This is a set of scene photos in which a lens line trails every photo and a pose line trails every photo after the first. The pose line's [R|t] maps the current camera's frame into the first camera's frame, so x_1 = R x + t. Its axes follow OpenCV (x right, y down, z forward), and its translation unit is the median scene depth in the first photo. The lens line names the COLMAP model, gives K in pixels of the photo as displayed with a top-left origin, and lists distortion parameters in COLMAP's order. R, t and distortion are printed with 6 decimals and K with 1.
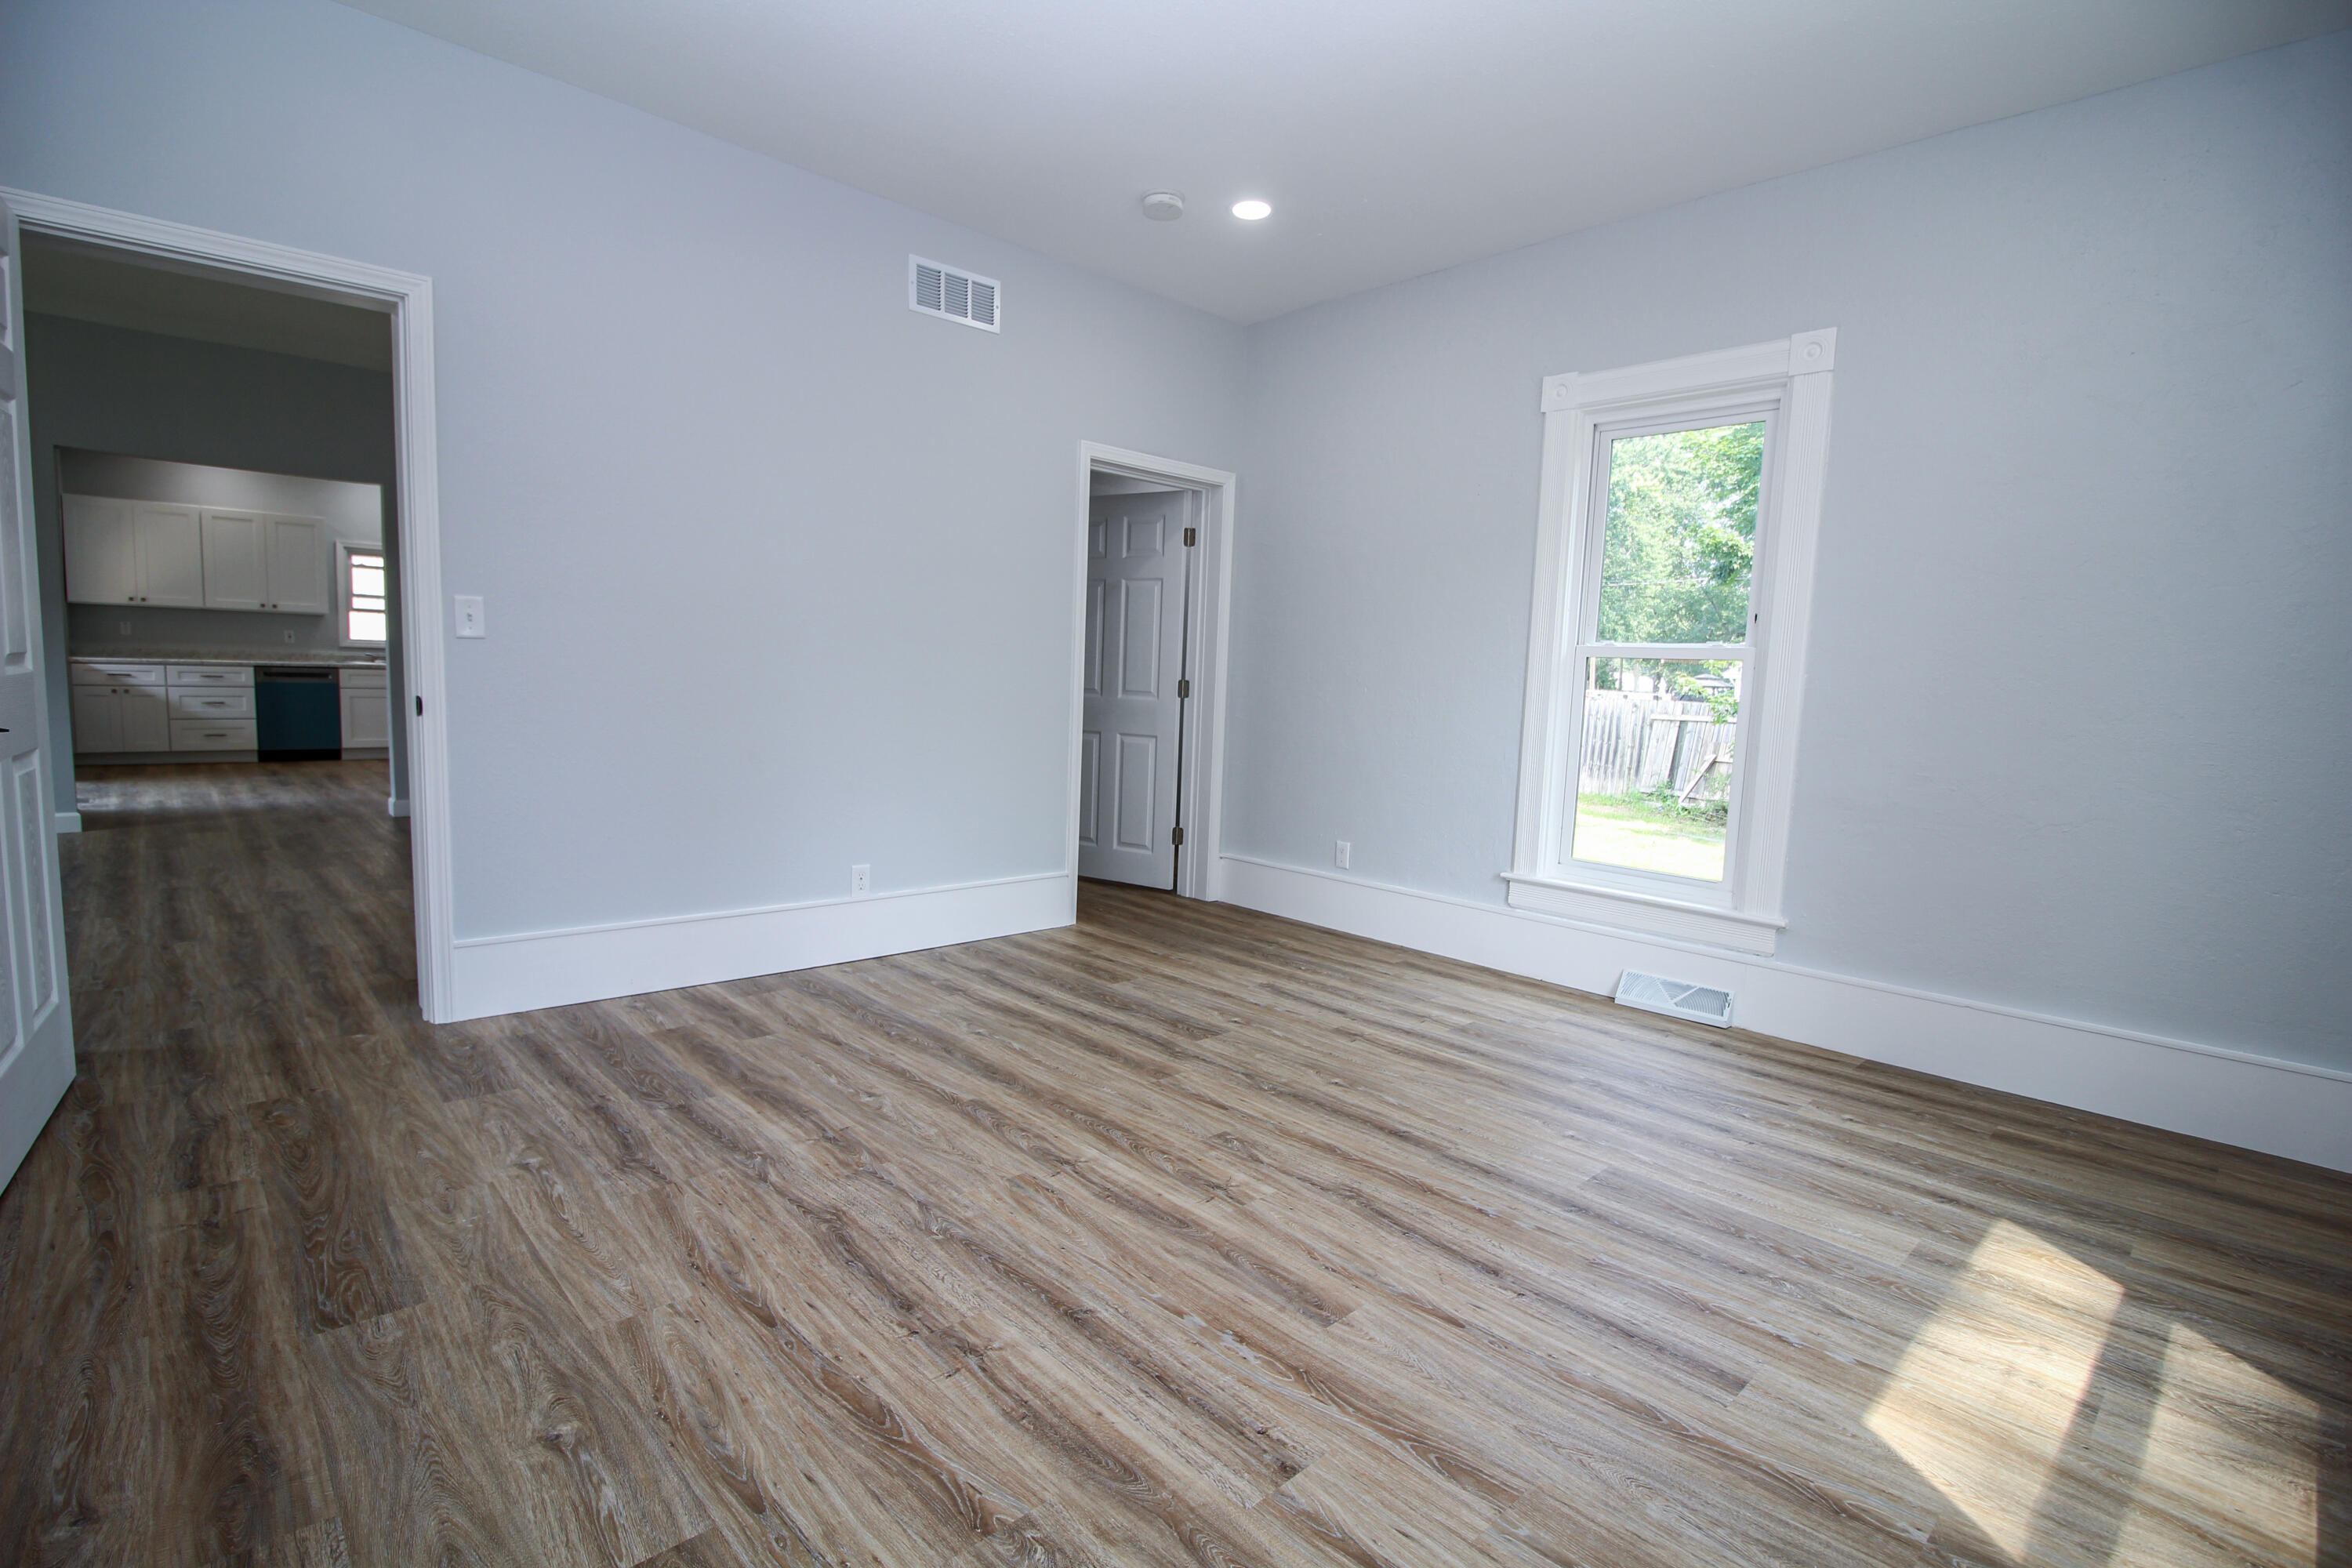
lens RADIAL K [[1091.0, 0, 1176.0], [0, 1091.0, 784.0], [0, 0, 1]] dist [-0.000288, -0.012495]
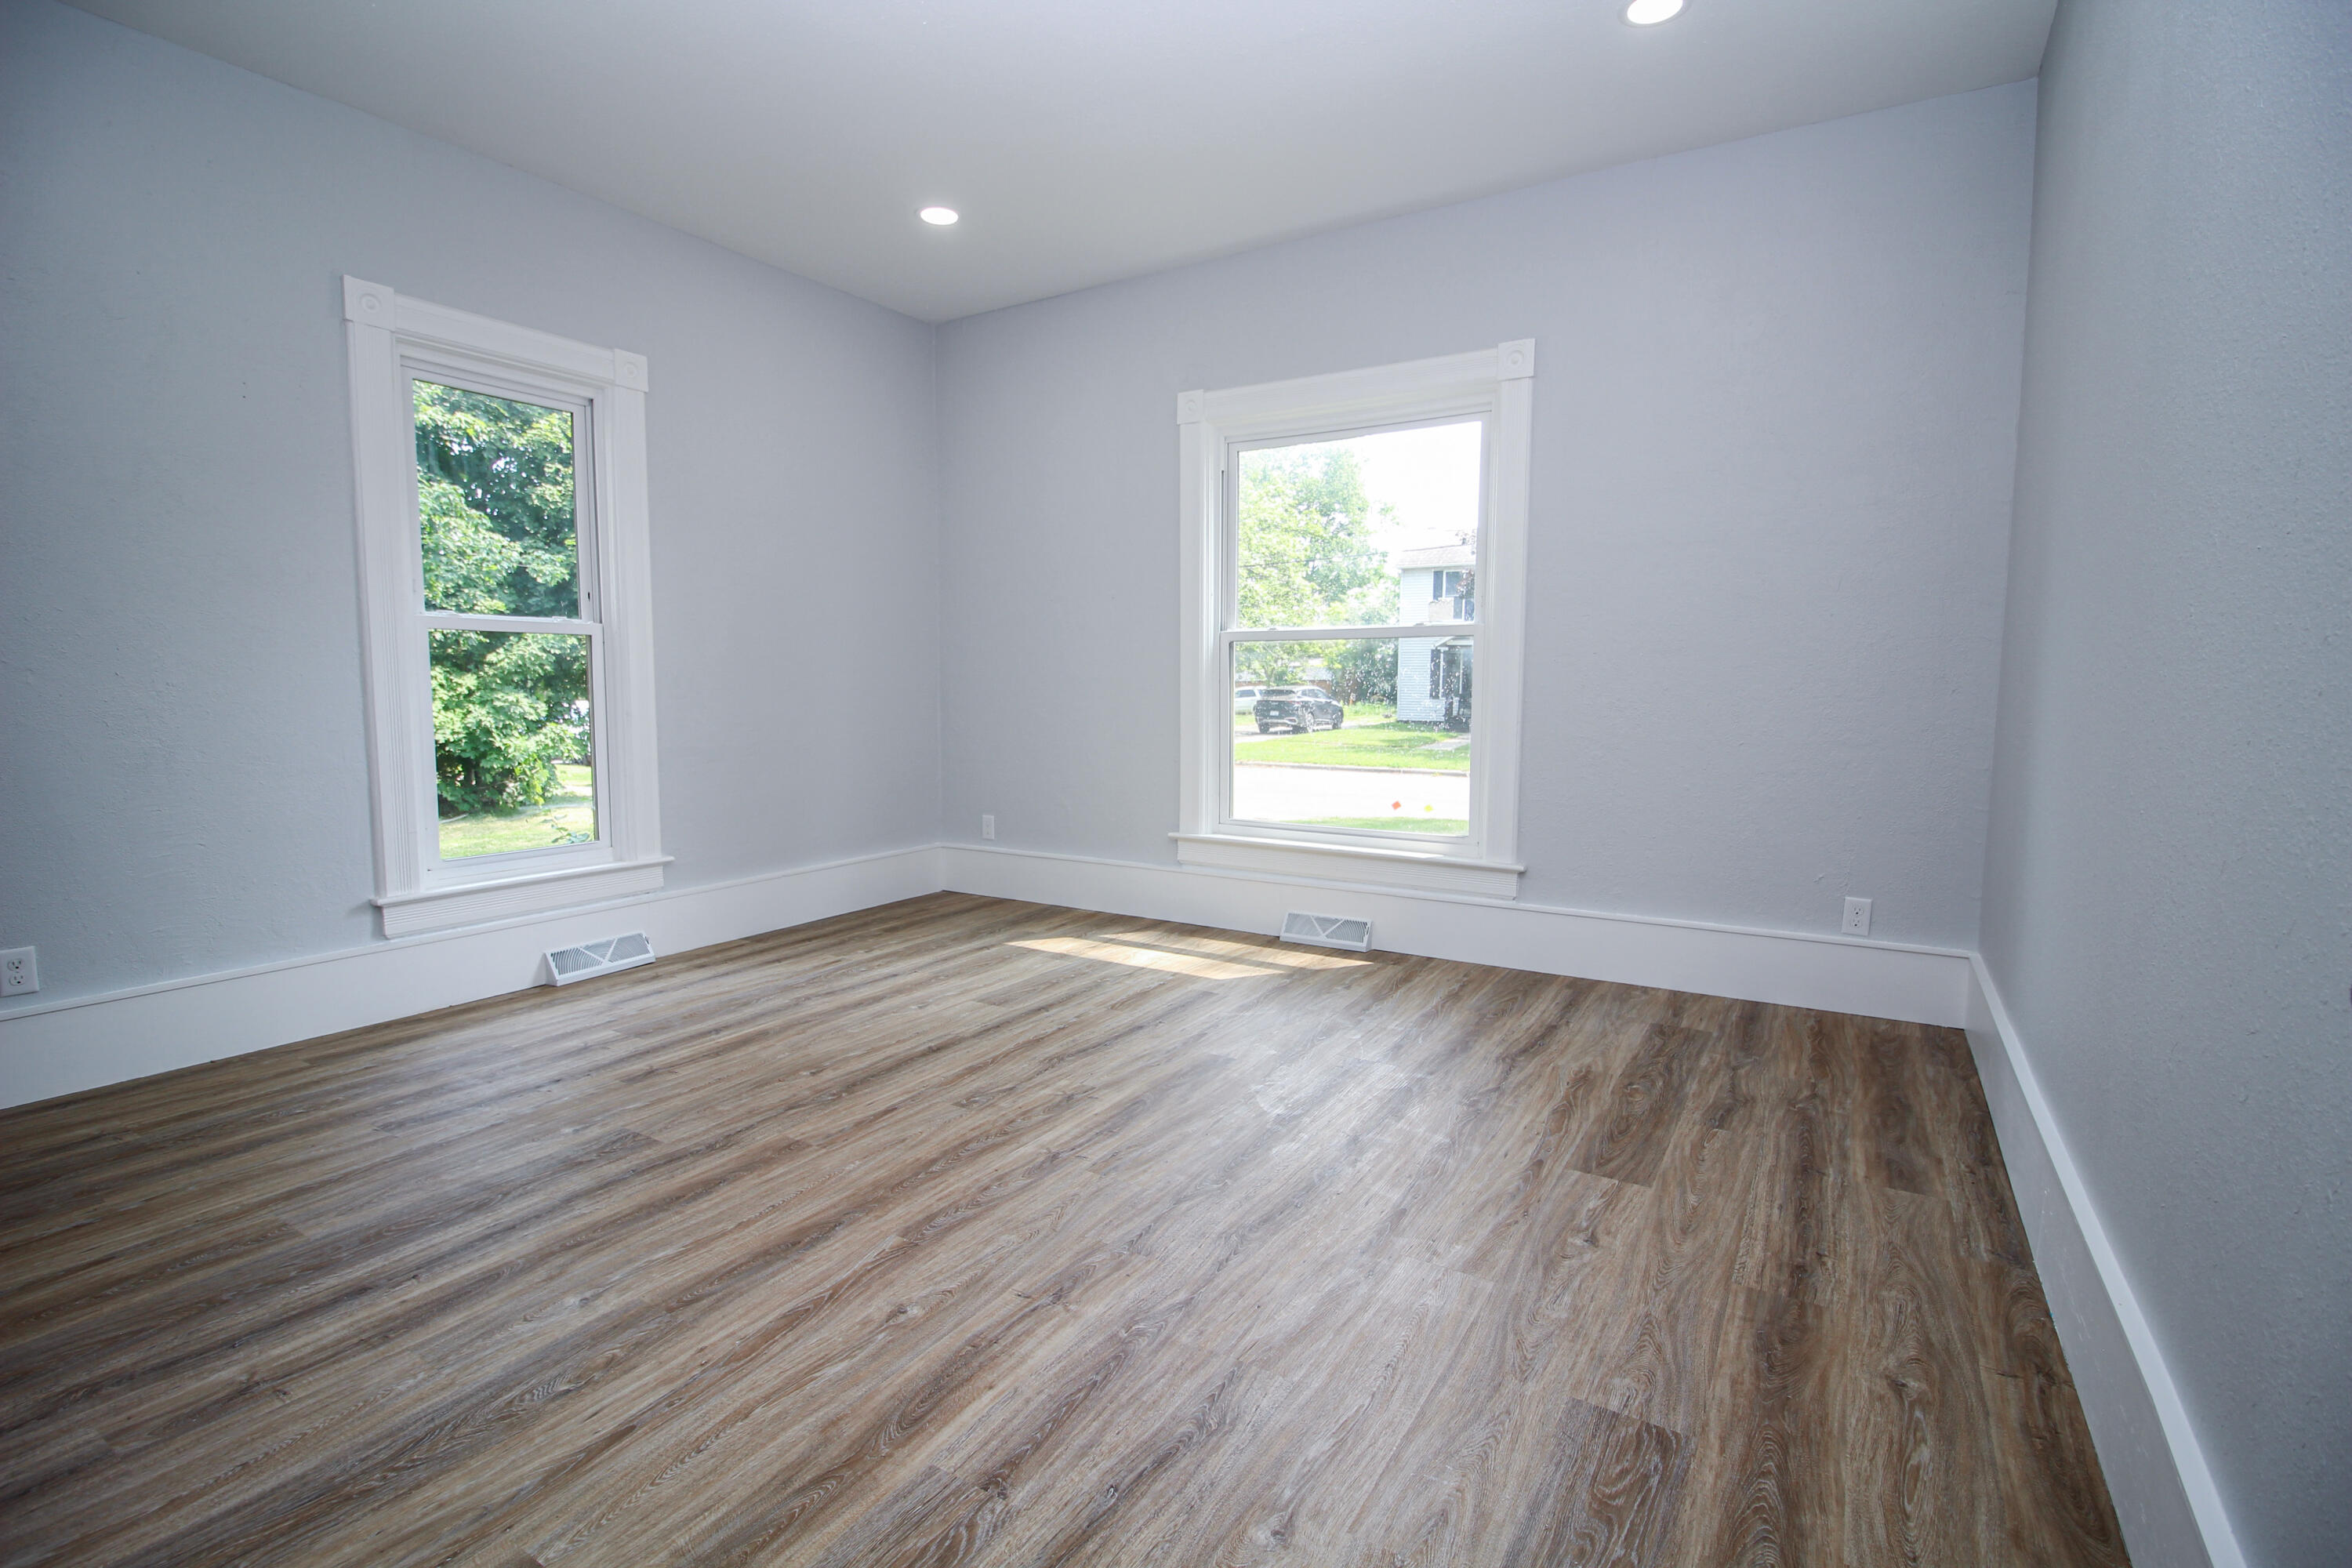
lens RADIAL K [[1091.0, 0, 1176.0], [0, 1091.0, 784.0], [0, 0, 1]] dist [-0.000288, -0.012495]
pose [[-0.255908, -0.132309, 0.957604, -0.914435], [0.083787, 0.983826, 0.158323, -0.120038], [-0.963063, 0.120751, -0.240683, 0.961187]]
